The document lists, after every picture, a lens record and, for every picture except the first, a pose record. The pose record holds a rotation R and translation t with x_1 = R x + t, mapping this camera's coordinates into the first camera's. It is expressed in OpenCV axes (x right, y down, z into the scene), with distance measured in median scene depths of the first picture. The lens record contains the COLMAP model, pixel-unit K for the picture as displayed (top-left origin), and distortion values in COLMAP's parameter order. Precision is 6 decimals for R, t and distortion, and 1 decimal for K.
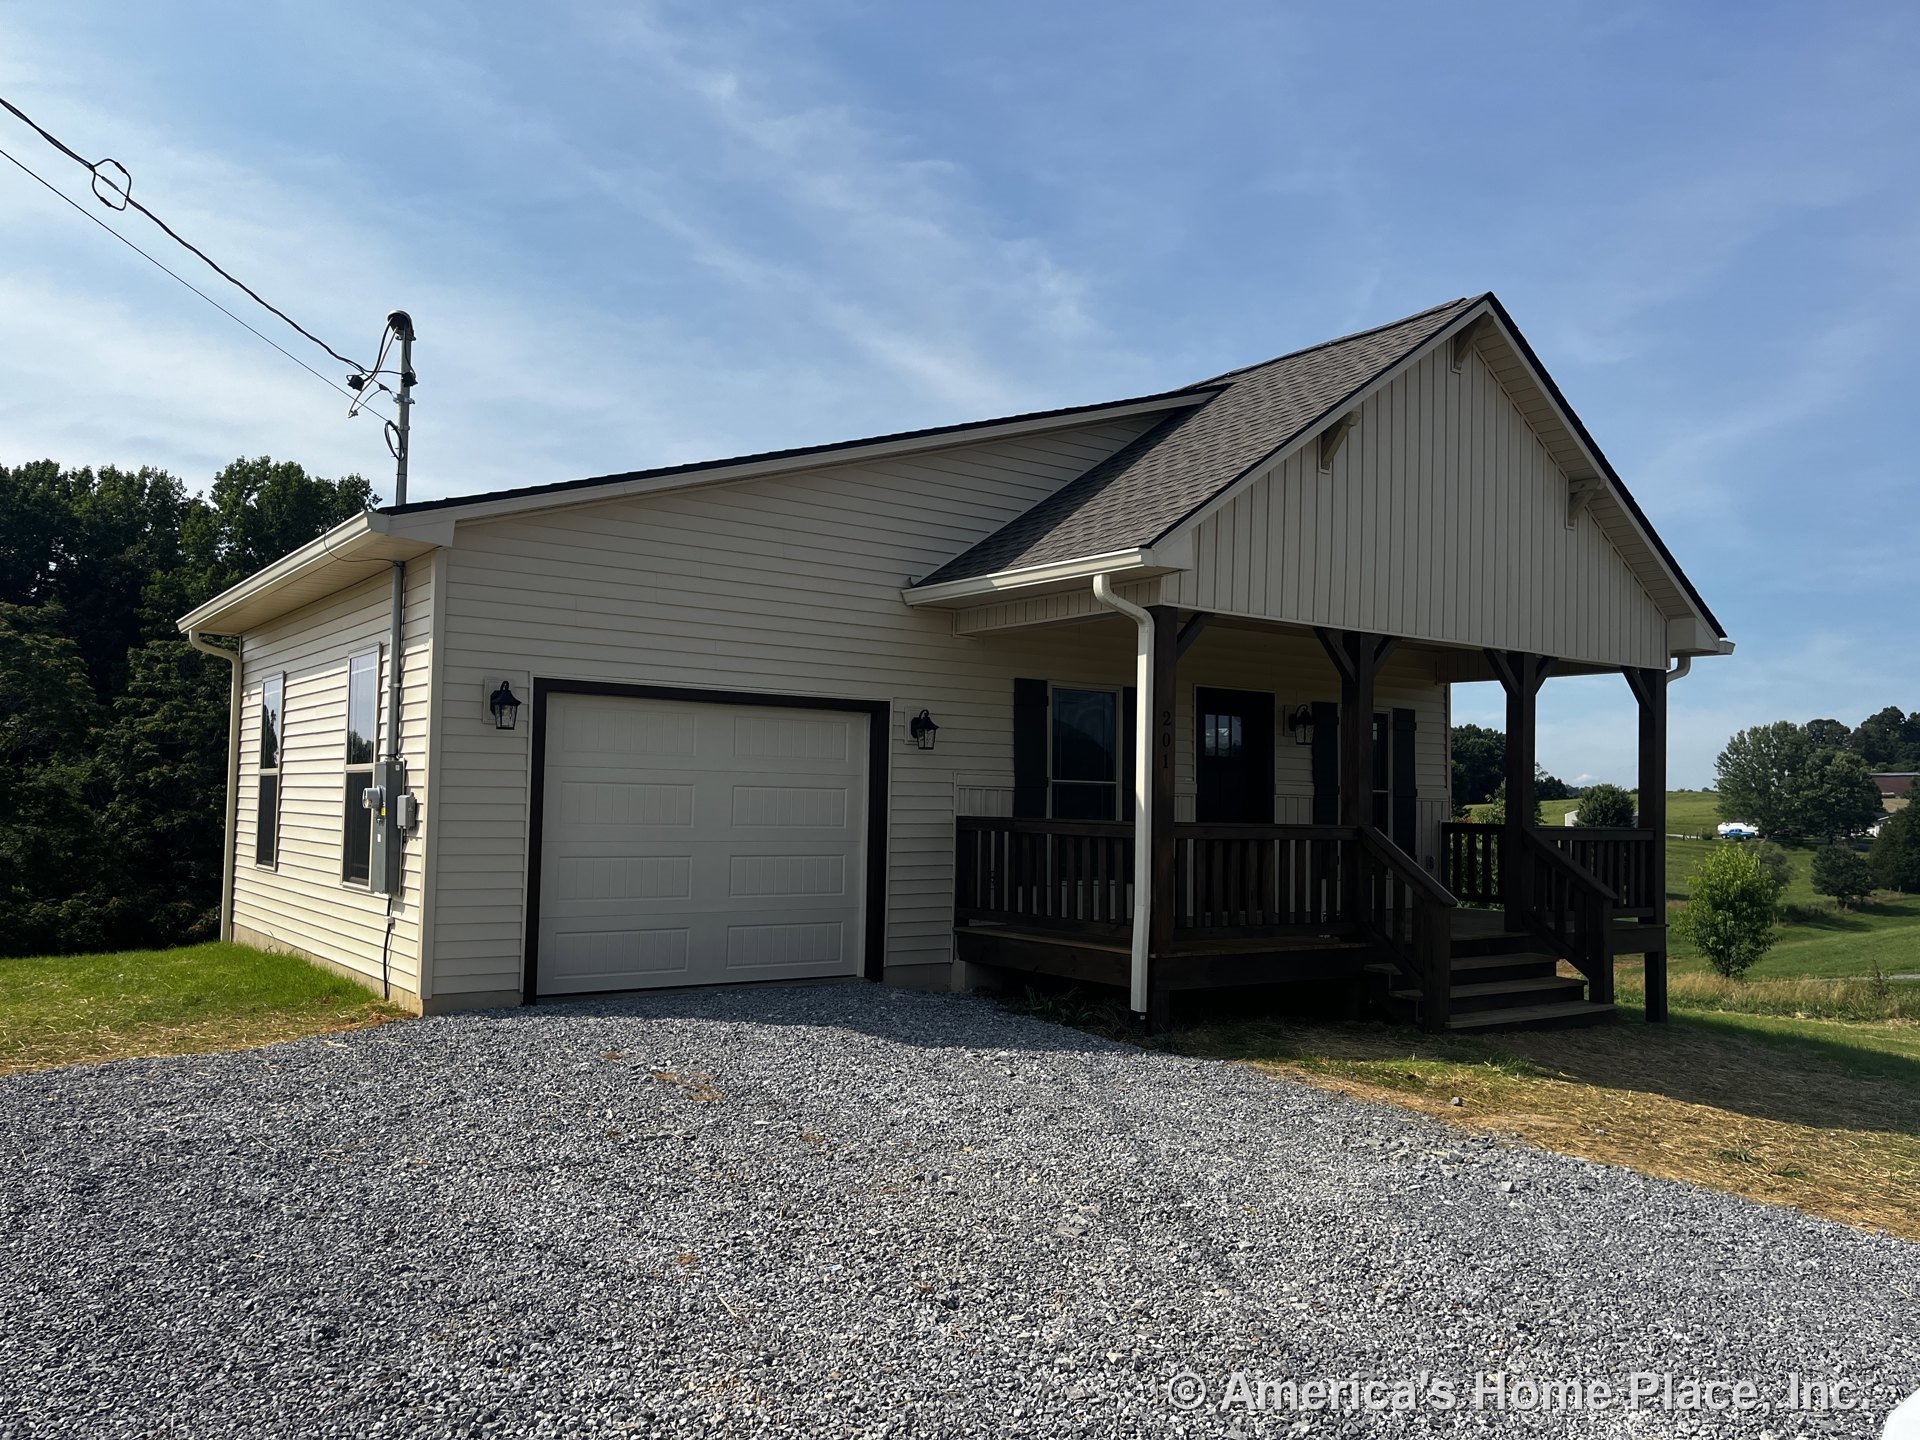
lens RADIAL K [[1482.2, 0, 962.6], [0, 1482.2, 719.6], [0, 0, 1]] dist [0.007210, 0.002930]
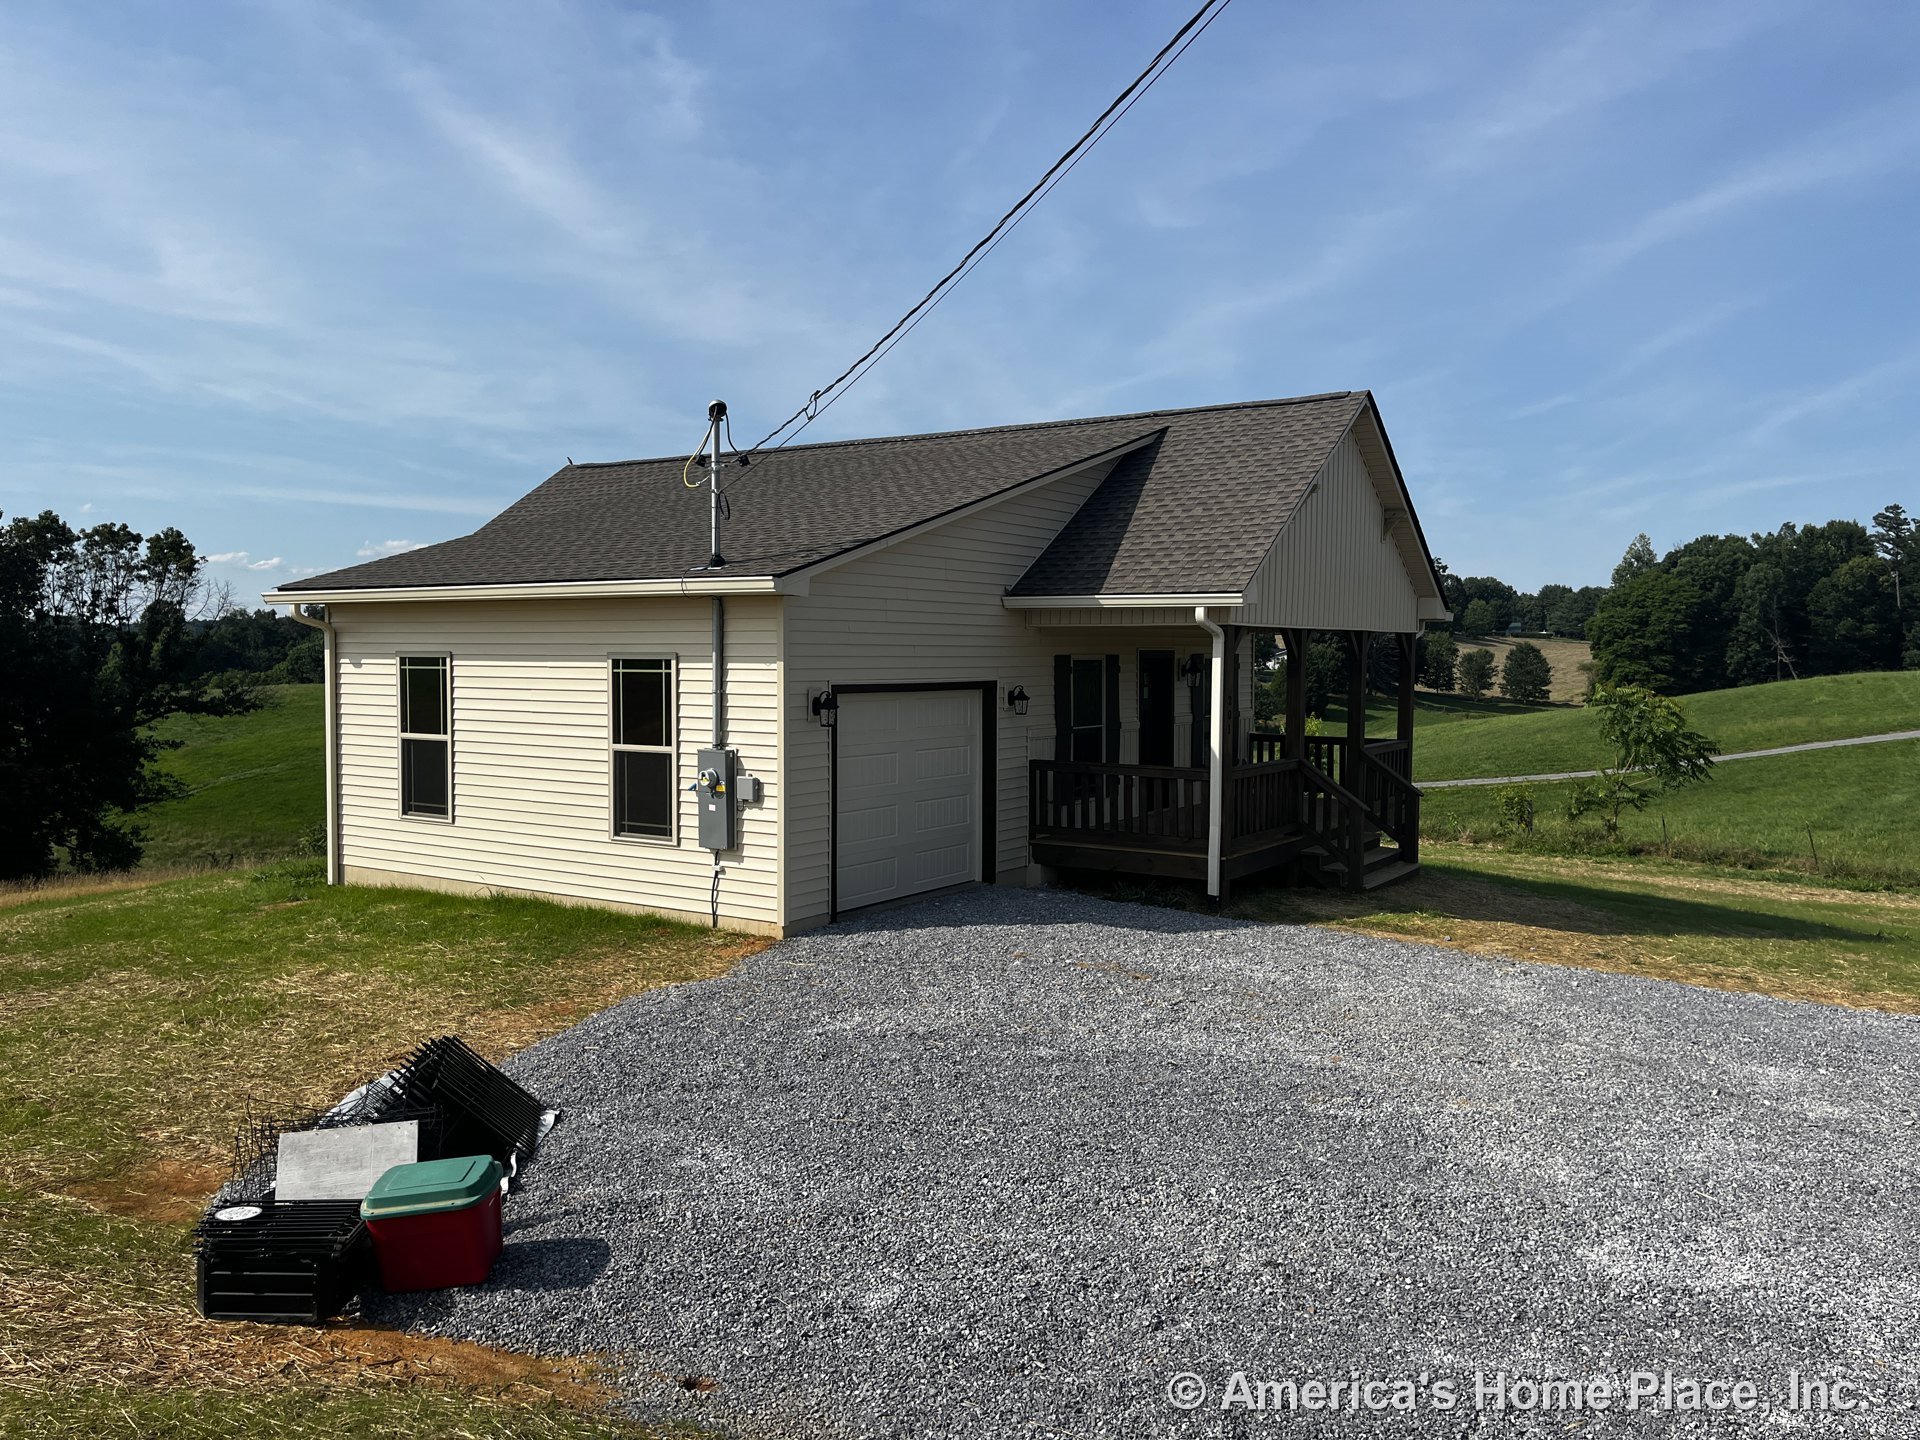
lens RADIAL K [[1482.2, 0, 962.6], [0, 1482.2, 719.6], [0, 0, 1]] dist [0.007210, 0.002930]
pose [[0.935595, -0.031528, 0.351664, -0.582144], [-0.007225, 0.994087, 0.108344, -0.129065], [-0.353000, -0.103907, 0.929836, -0.268366]]
